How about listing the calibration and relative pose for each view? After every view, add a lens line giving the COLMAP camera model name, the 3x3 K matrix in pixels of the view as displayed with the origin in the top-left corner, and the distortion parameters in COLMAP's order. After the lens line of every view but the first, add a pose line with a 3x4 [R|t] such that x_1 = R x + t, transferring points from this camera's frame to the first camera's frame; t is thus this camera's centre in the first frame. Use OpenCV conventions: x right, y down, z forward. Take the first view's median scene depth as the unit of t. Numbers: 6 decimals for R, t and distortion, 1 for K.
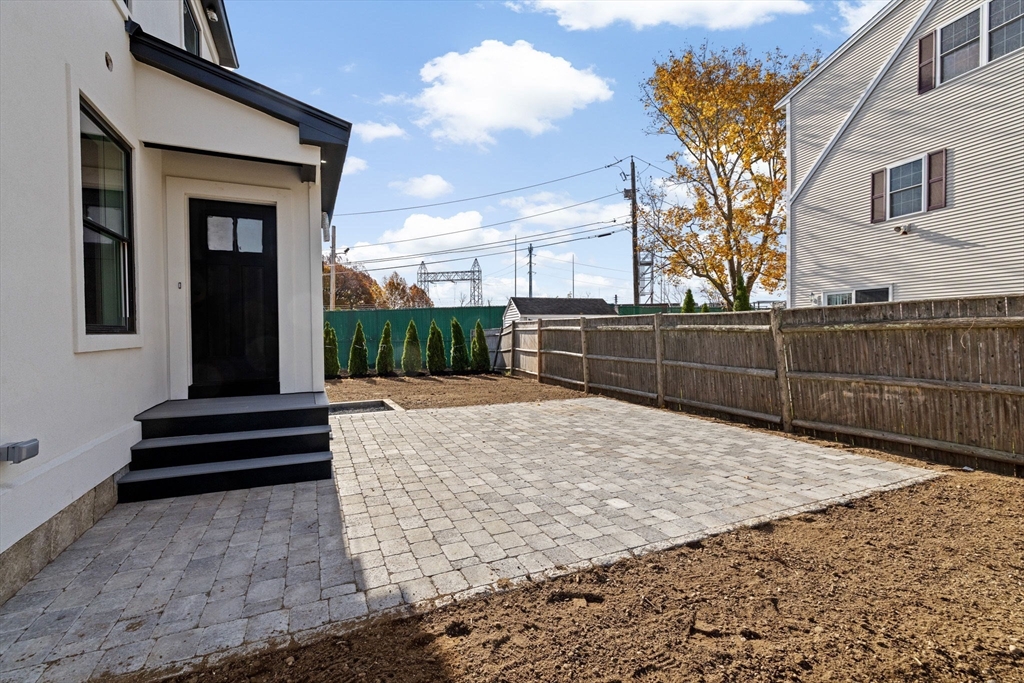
lens RADIAL K [[440.6, 0, 512.2], [0, 440.6, 334.5], [0, 0, 1]] dist [0.000773, 0.000854]
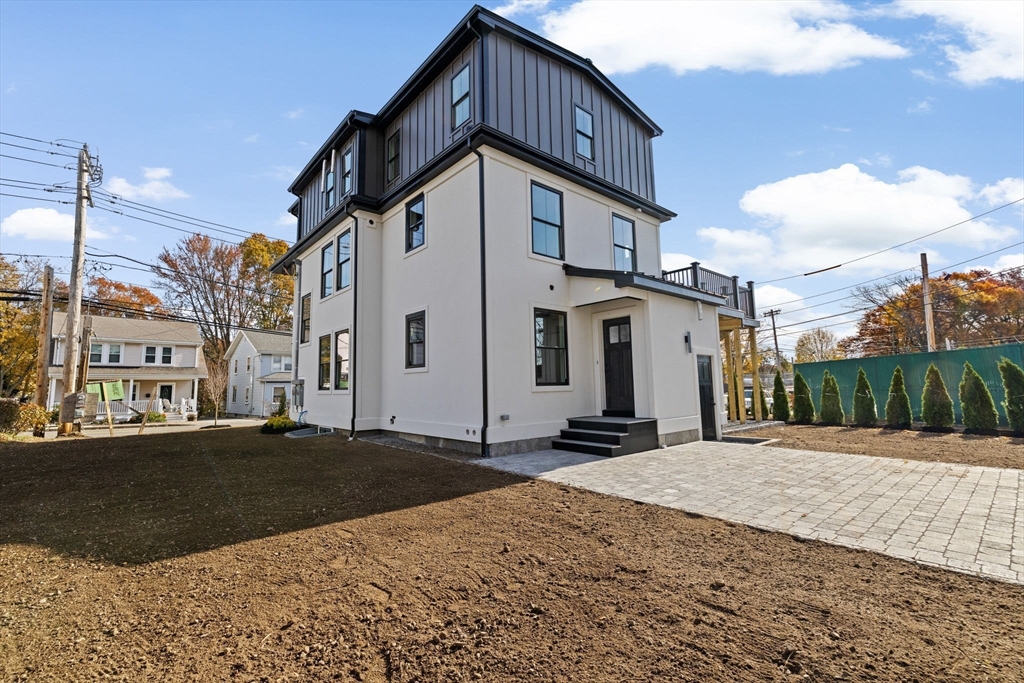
lens RADIAL K [[440.6, 0, 510.2], [0, 440.6, 342.5], [0, 0, 1]] dist [0.000773, 0.000854]
pose [[0.275644, -0.097089, -0.956344, 1.489597], [0.011608, 0.995150, -0.097683, -0.003260], [0.961190, 0.015824, 0.275434, -0.008691]]
